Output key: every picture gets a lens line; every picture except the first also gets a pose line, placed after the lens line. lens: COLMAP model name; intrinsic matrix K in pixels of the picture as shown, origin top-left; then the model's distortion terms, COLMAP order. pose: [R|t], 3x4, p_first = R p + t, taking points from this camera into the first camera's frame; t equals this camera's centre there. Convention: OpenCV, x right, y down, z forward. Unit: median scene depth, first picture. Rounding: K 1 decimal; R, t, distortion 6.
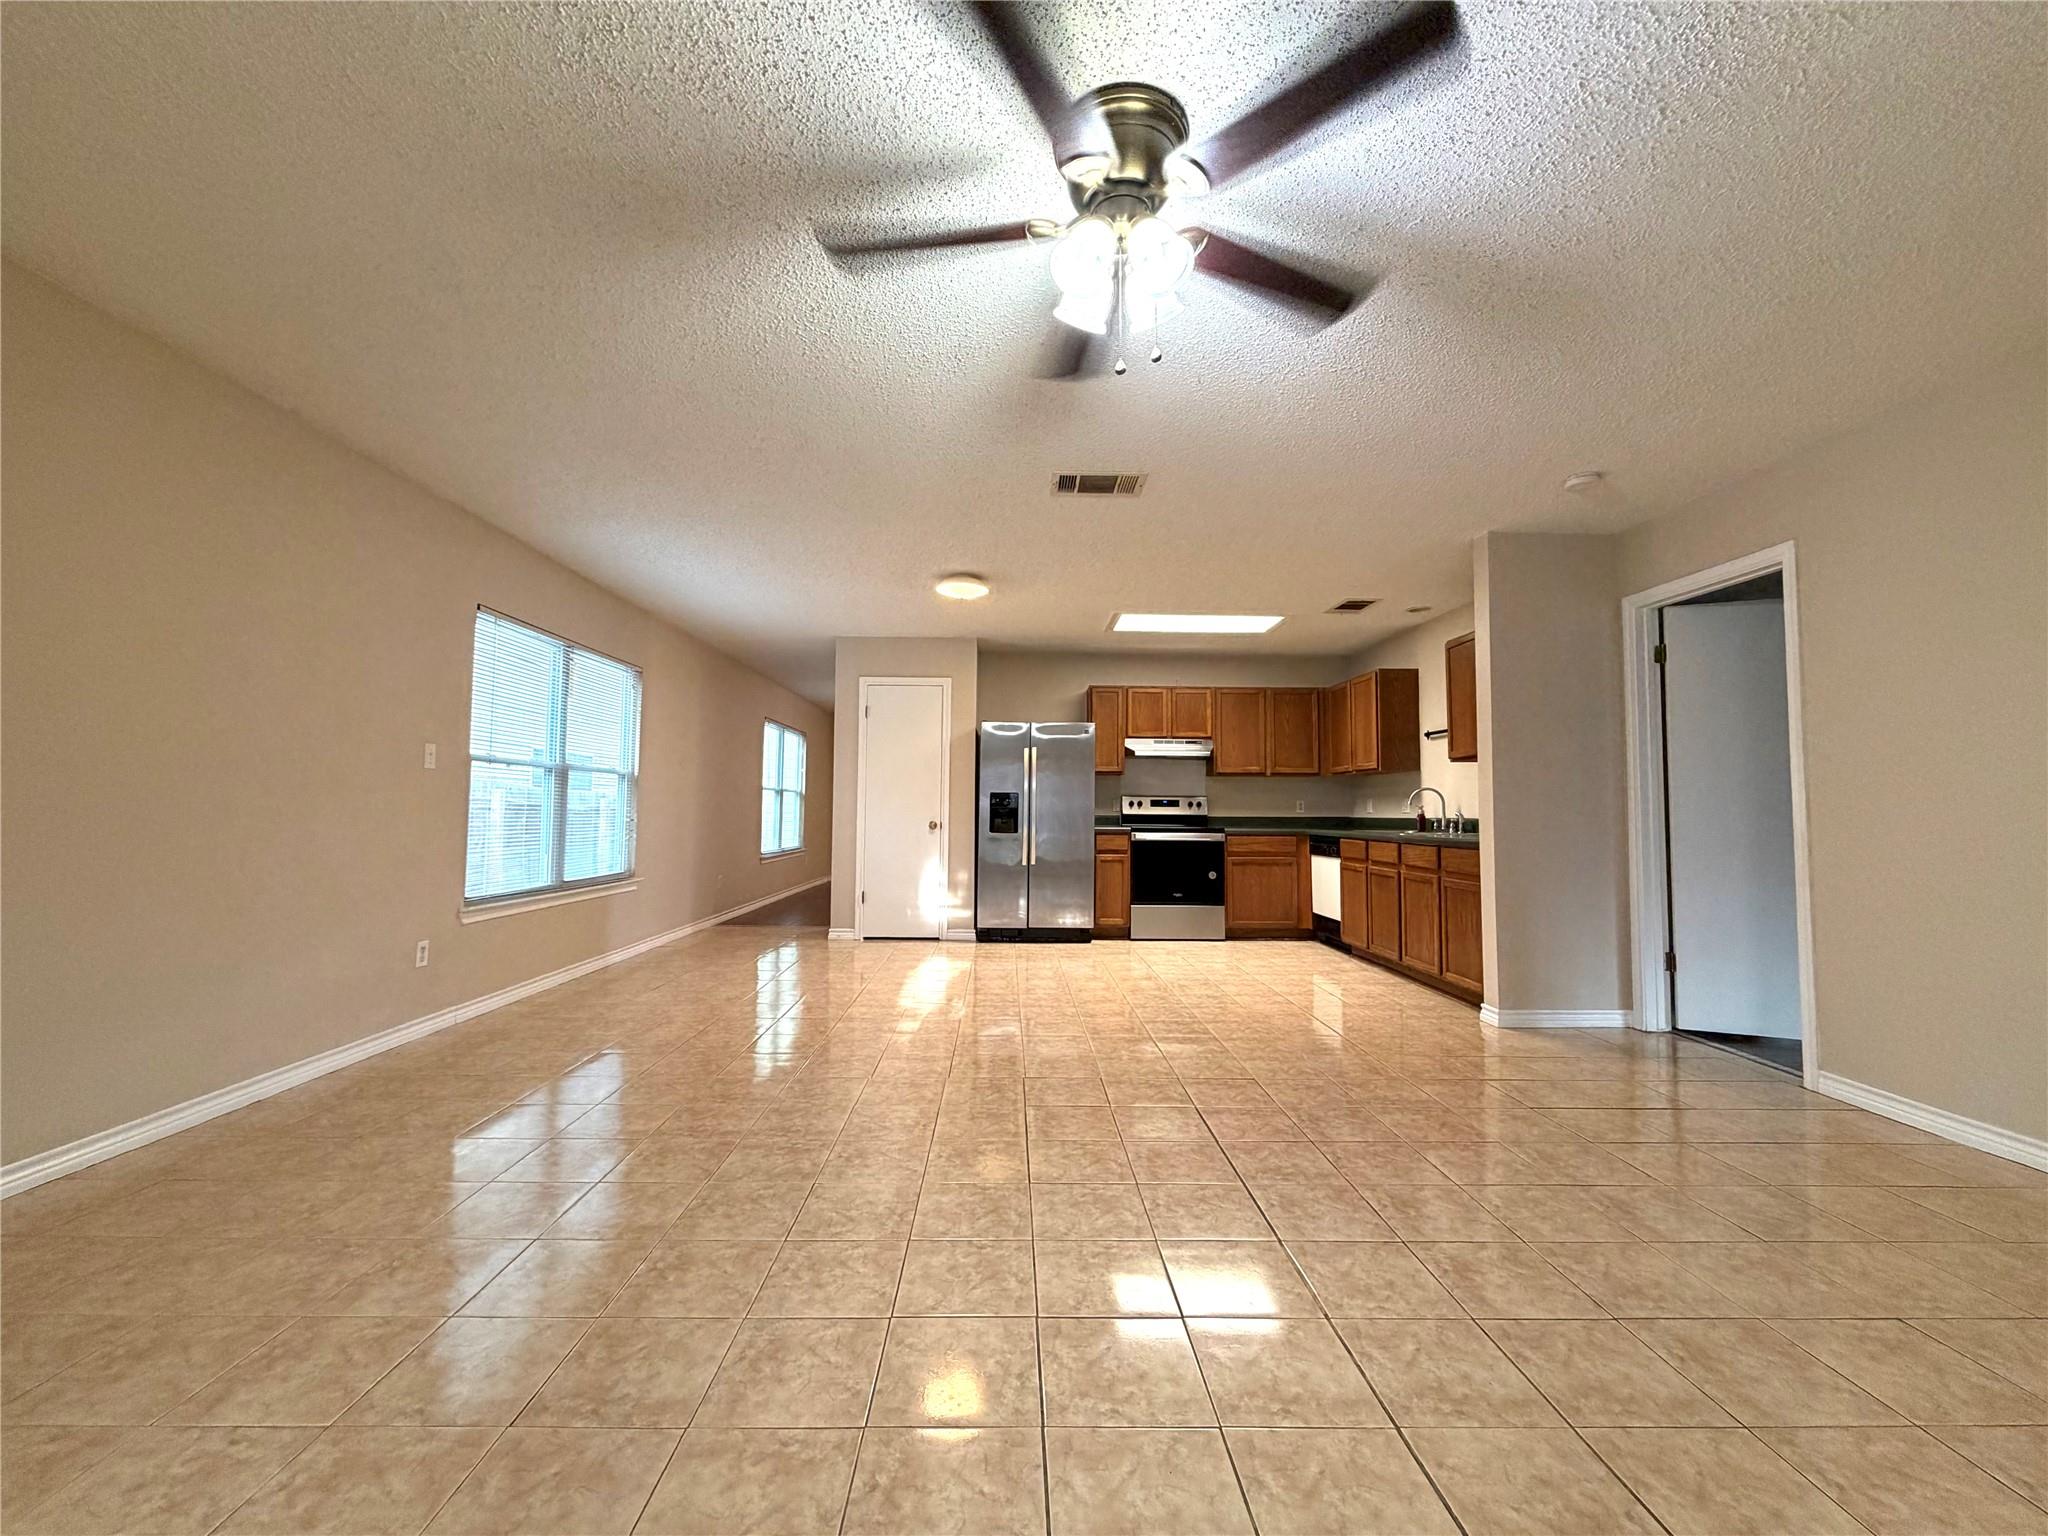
lens RADIAL K [[812.3, 0, 1024.0], [0, 812.3, 768.0], [0, 0, 1]] dist [0.000074, 0.000242]
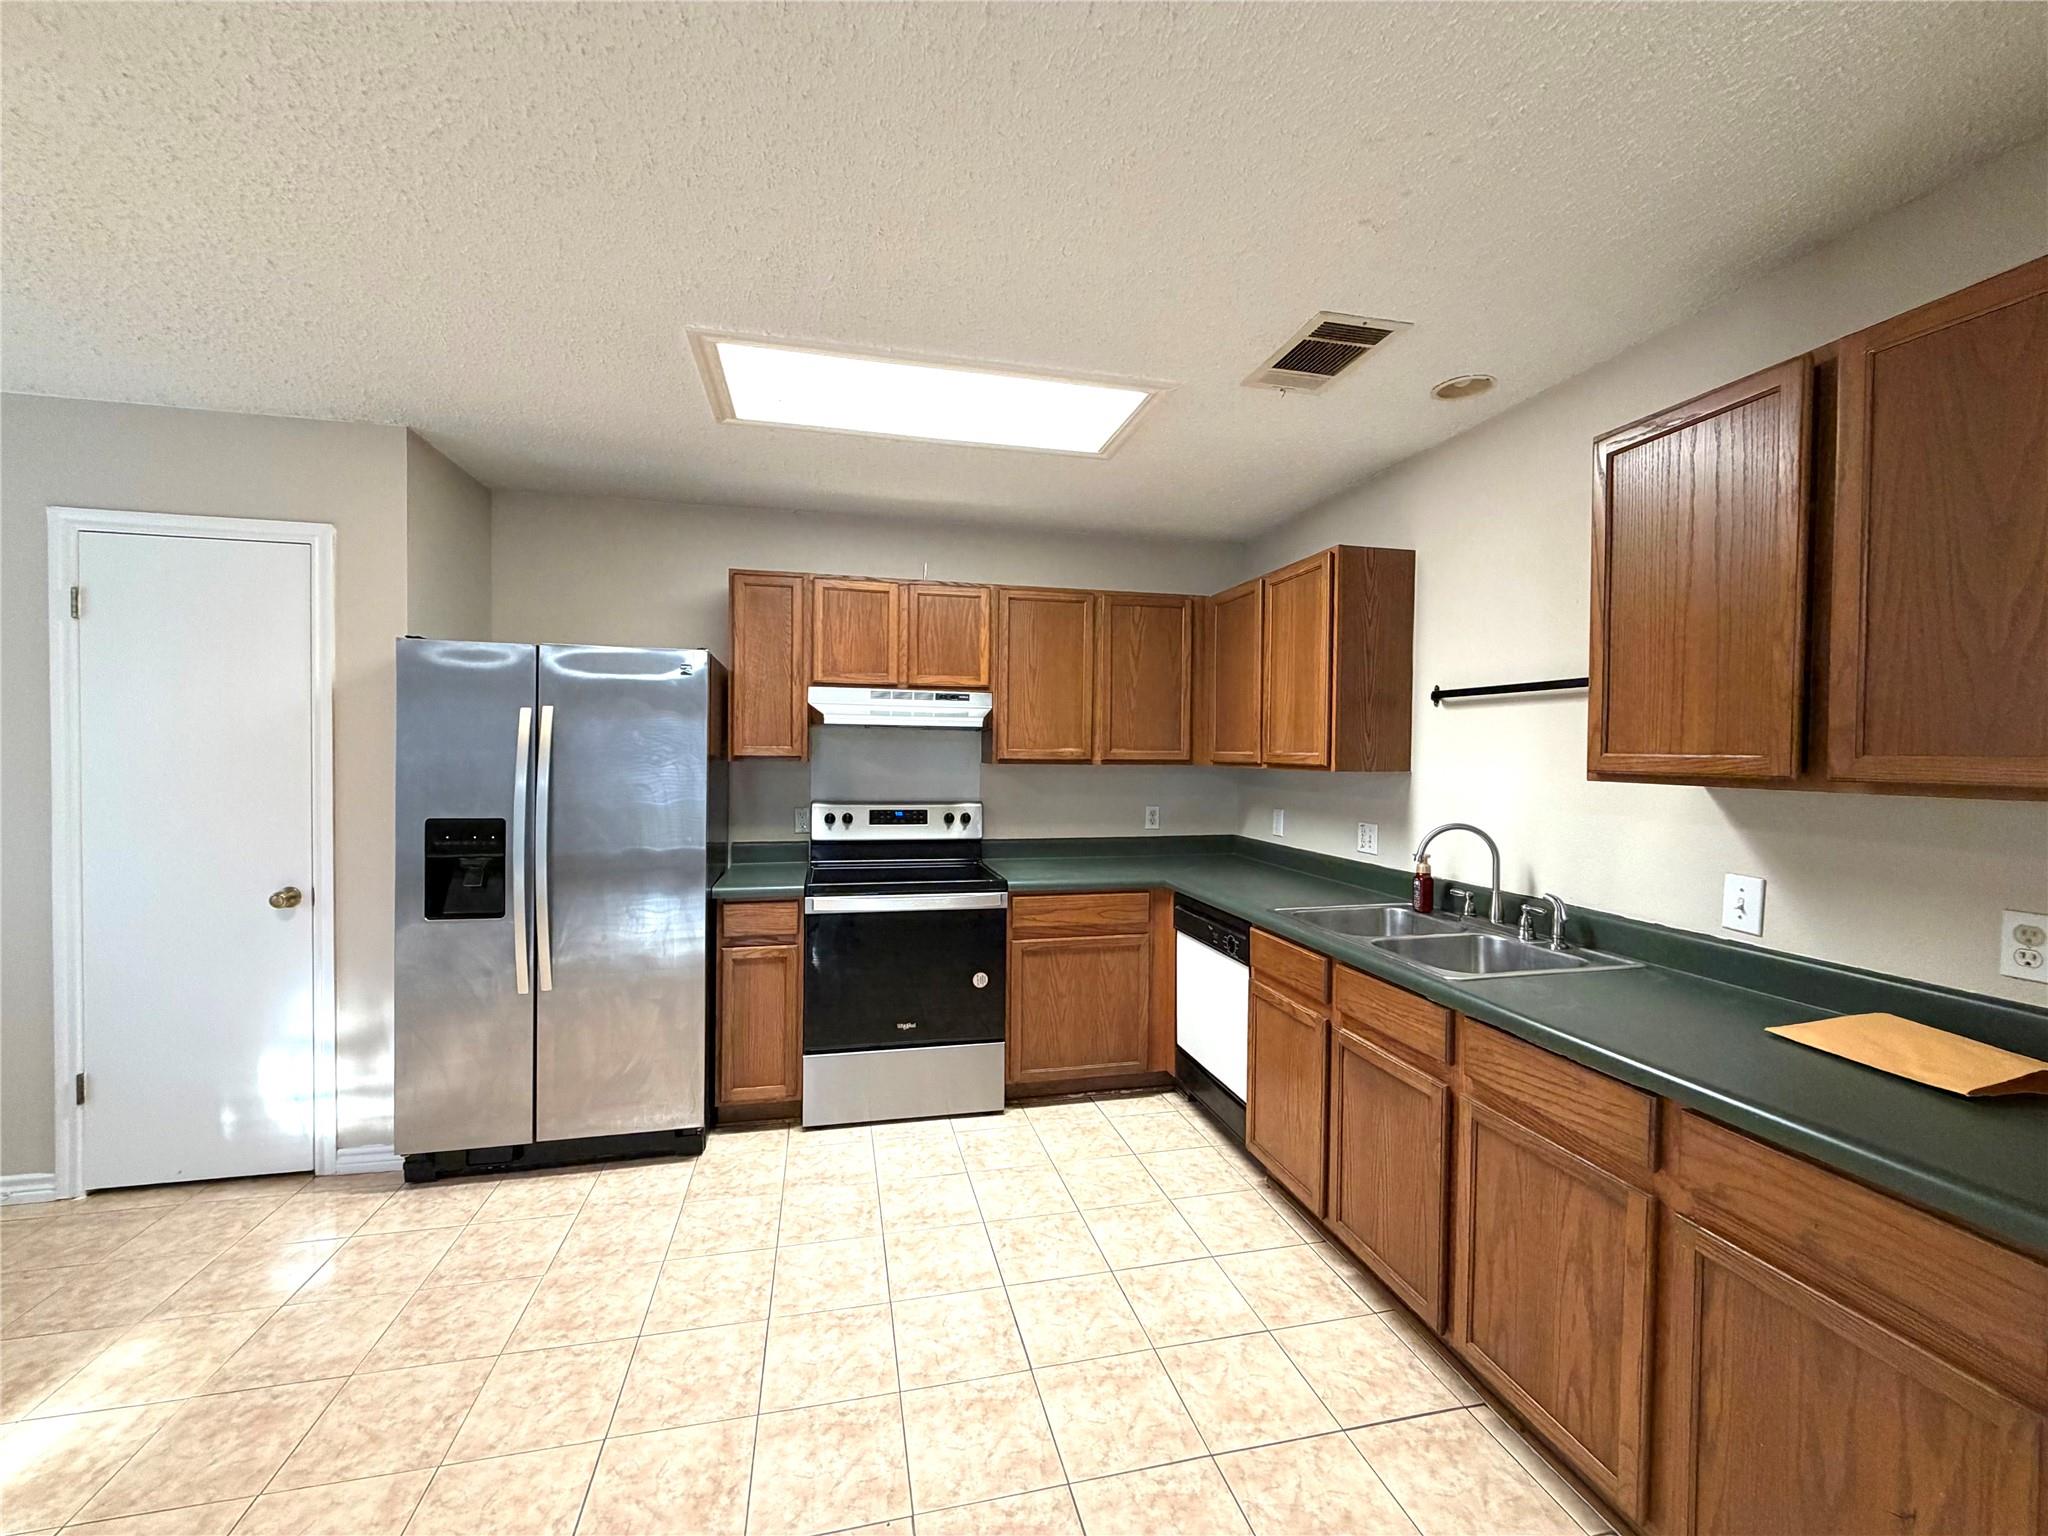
lens RADIAL K [[812.3, 0, 1024.0], [0, 812.3, 768.0], [0, 0, 1]] dist [0.000074, 0.000242]
pose [[0.978470, -0.001663, 0.206383, 0.158629], [-0.014090, 0.997097, 0.074832, -0.027585], [-0.205908, -0.076129, 0.975606, 0.539357]]
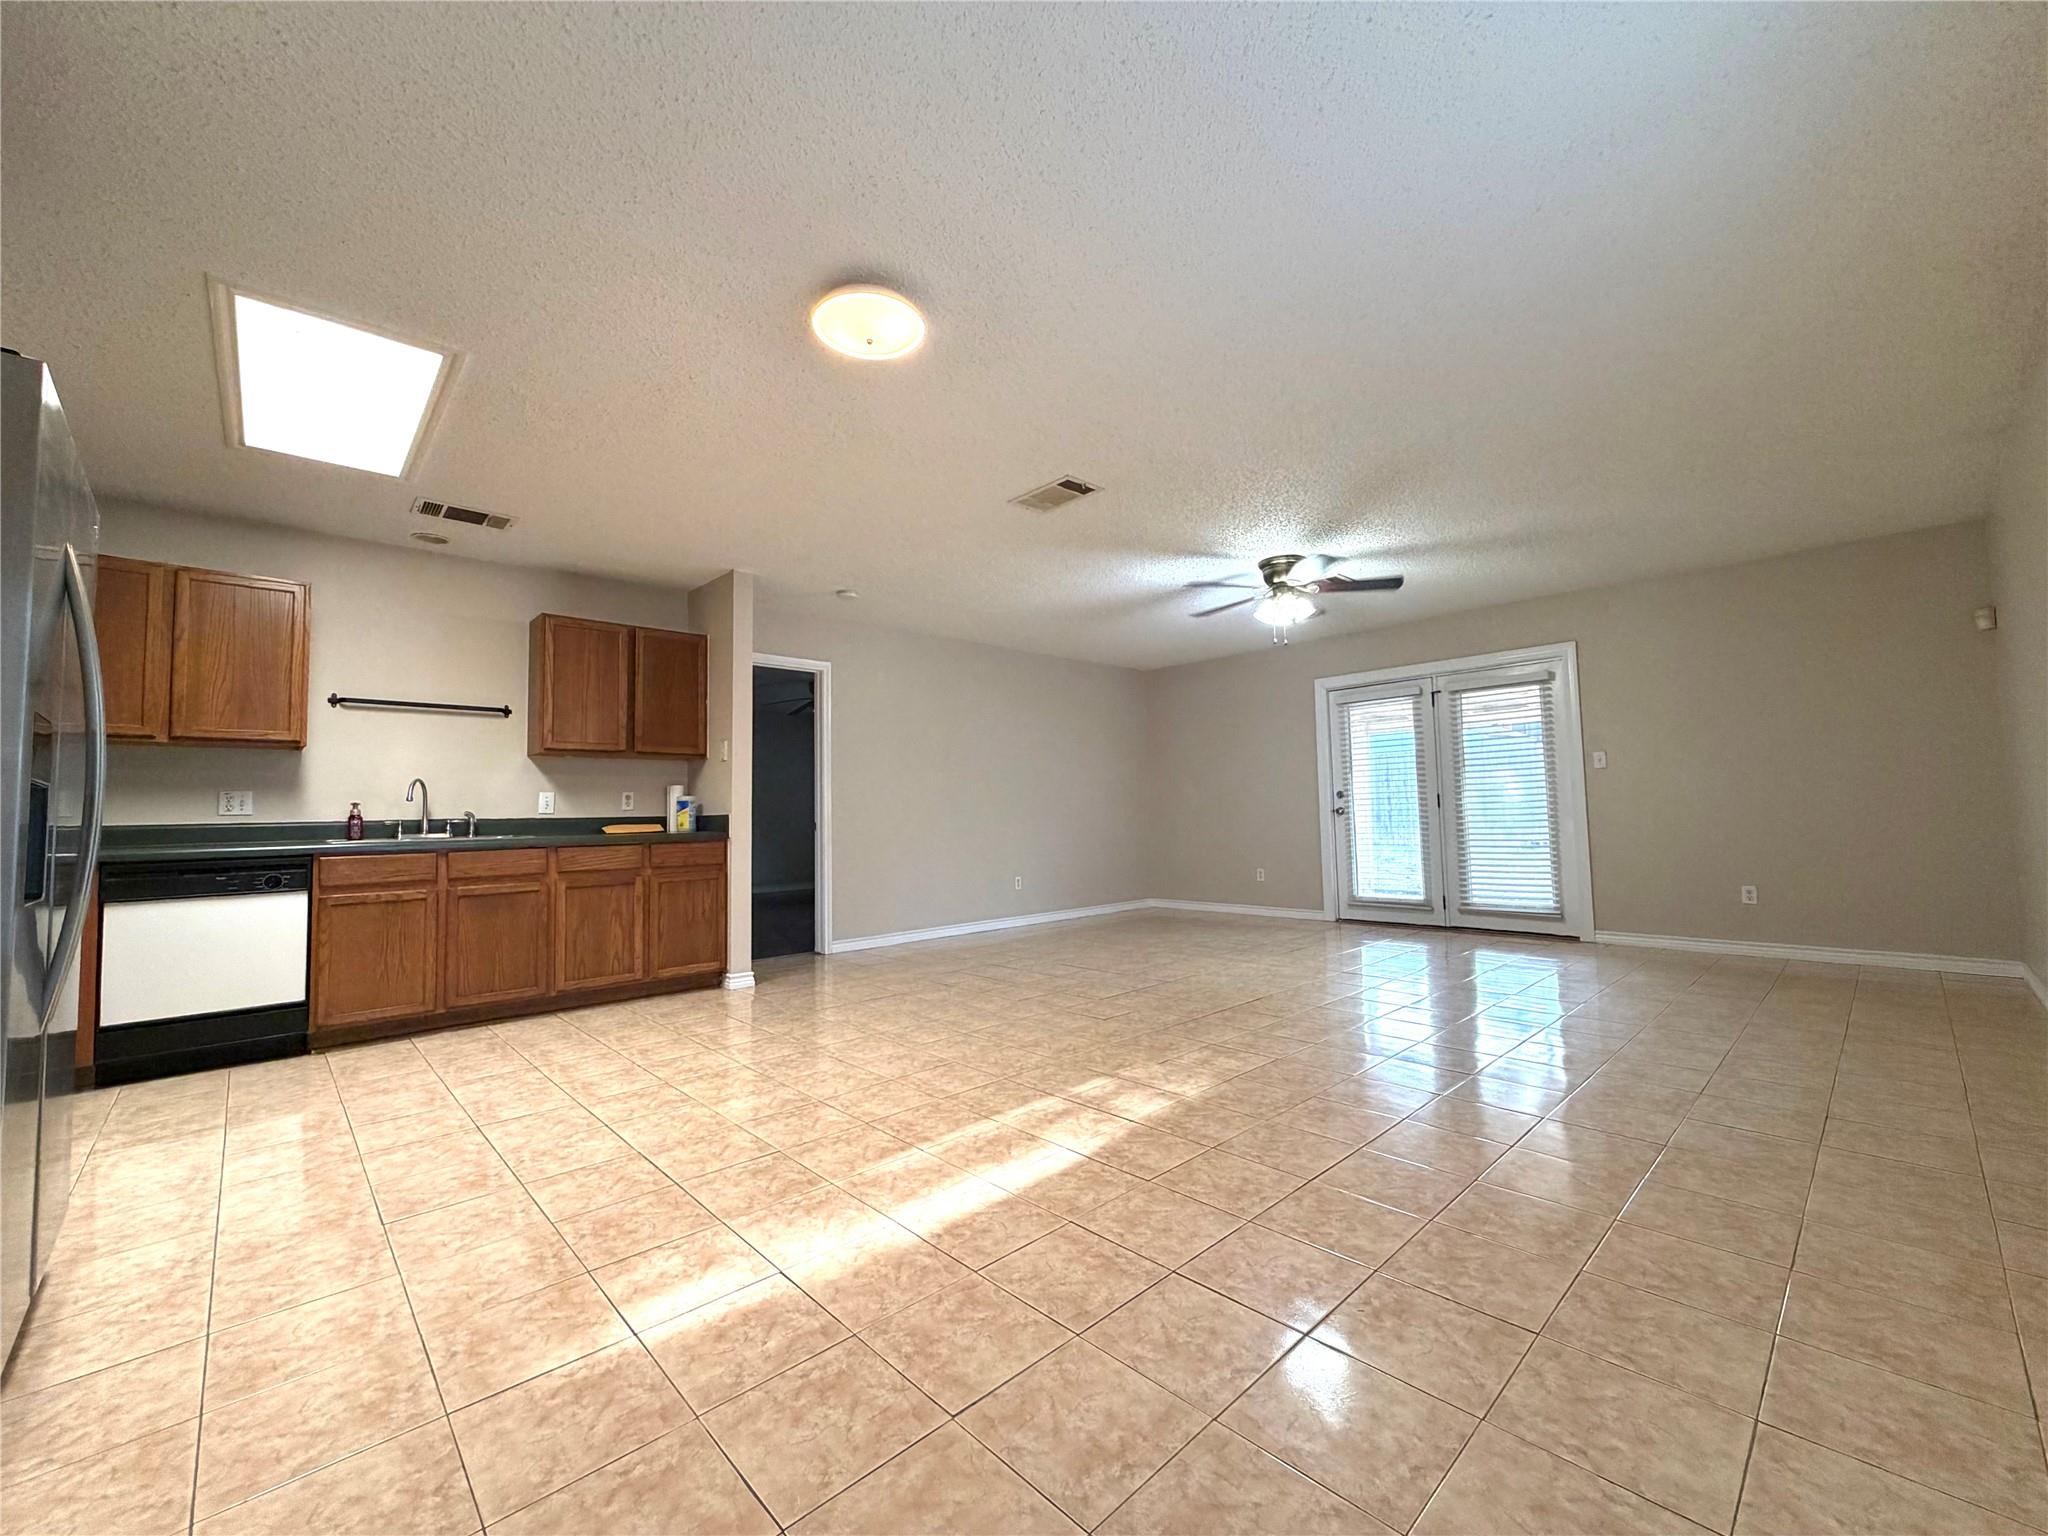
lens RADIAL K [[812.3, 0, 1024.0], [0, 812.3, 768.0], [0, 0, 1]] dist [0.000074, 0.000242]
pose [[-0.672817, 0.048050, 0.738247, -0.350072], [-0.023611, 0.995986, -0.086343, 0.055851], [-0.739432, -0.075523, -0.668981, 0.920931]]
